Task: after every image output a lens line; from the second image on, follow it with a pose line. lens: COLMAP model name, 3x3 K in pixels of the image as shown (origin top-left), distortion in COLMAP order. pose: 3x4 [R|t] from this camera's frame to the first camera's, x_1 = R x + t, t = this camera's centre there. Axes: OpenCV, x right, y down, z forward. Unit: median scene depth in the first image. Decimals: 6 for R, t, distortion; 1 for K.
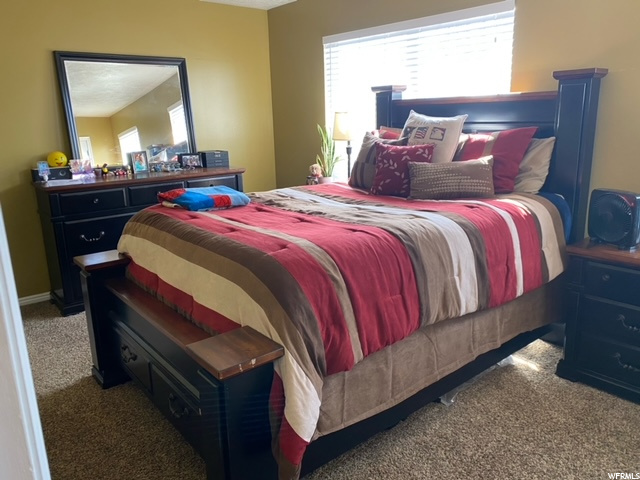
lens RADIAL K [[492.4, 0, 319.3], [0, 492.4, 234.7], [0, 0, 1]] dist [0.041356, -0.020865]
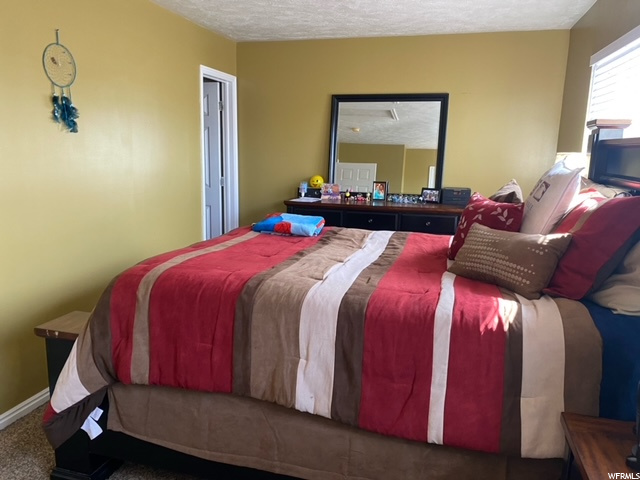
lens RADIAL K [[492.4, 0, 316.8], [0, 492.4, 246.8], [0, 0, 1]] dist [0.041356, -0.020865]
pose [[0.569787, 0.198079, -0.797564, 0.493201], [-0.227822, 0.970551, 0.078283, -0.088887], [0.789582, 0.137098, 0.598134, 0.283854]]
